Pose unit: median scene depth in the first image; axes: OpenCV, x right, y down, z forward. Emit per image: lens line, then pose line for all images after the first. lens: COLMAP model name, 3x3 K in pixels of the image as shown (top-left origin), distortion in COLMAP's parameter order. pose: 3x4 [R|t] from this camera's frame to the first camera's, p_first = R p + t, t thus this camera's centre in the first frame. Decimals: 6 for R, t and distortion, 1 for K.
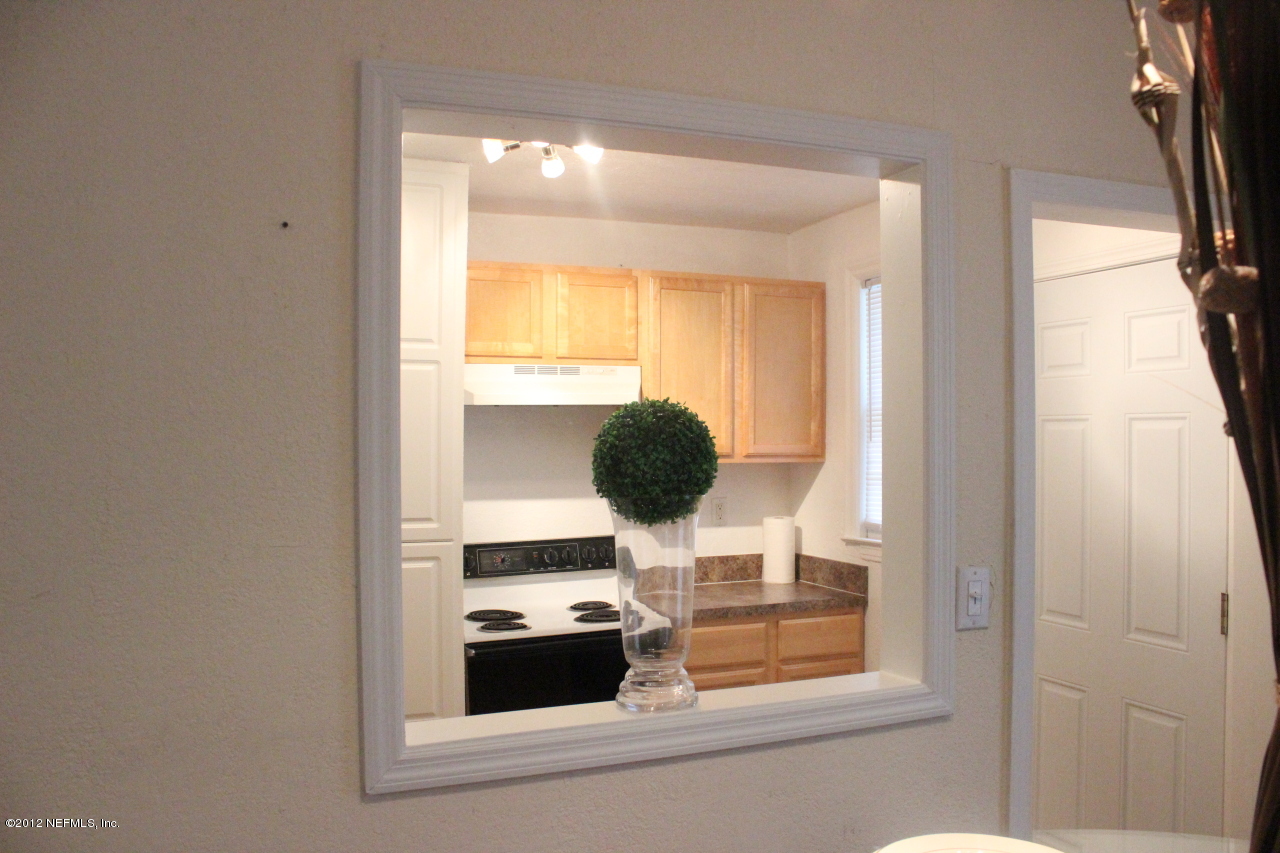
lens RADIAL K [[1056.8, 0, 634.6], [0, 1056.8, 433.1], [0, 0, 1]] dist [-0.164436, 0.139166]
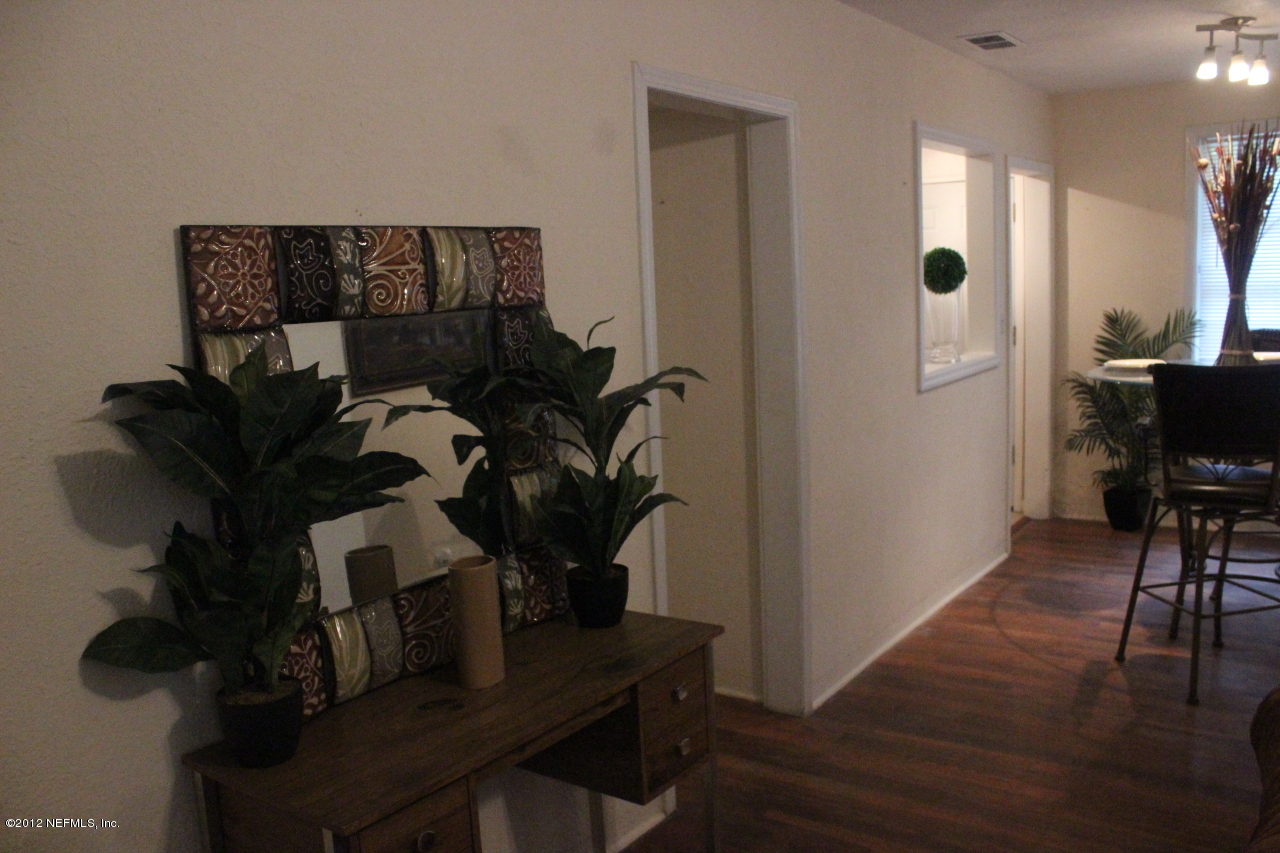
lens RADIAL K [[1056.8, 0, 634.6], [0, 1056.8, 433.1], [0, 0, 1]] dist [-0.164436, 0.139166]
pose [[0.850624, -0.113435, 0.513393, -2.009269], [0.040936, 0.987774, 0.150425, 0.005634], [-0.524179, -0.106939, 0.844867, -0.835089]]
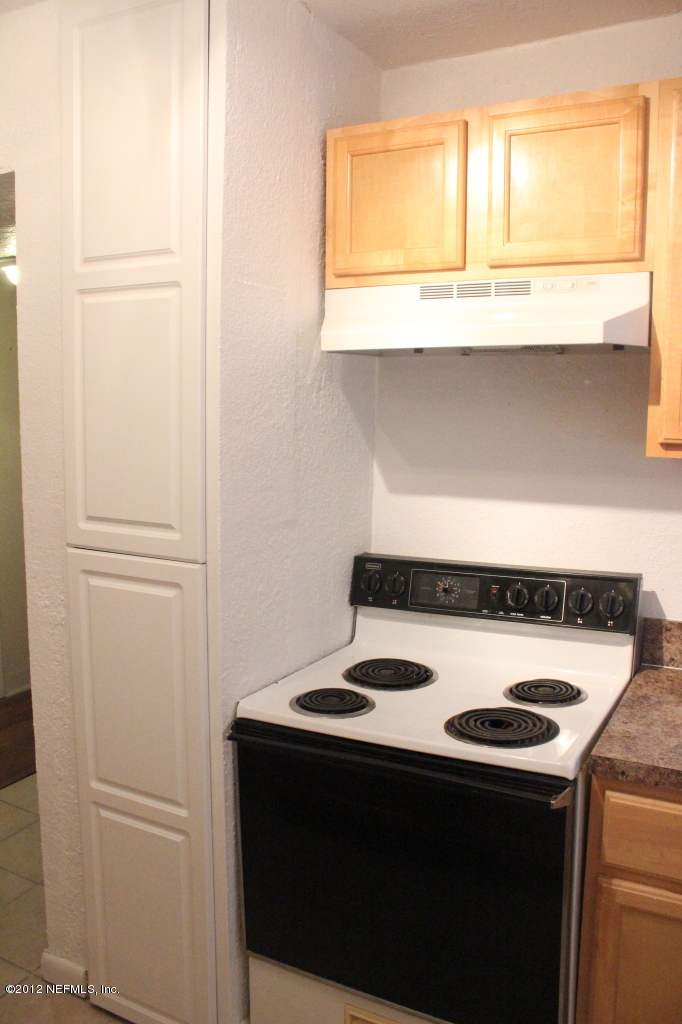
lens RADIAL K [[845.4, 0, 341.0], [0, 845.4, 512.0], [0, 0, 1]] dist [-0.164436, 0.139166]
pose [[0.655190, 0.106216, -0.747960, 0.223469], [-0.005354, 0.990695, 0.135996, 0.000333], [0.755445, -0.085098, 0.649662, 0.612118]]
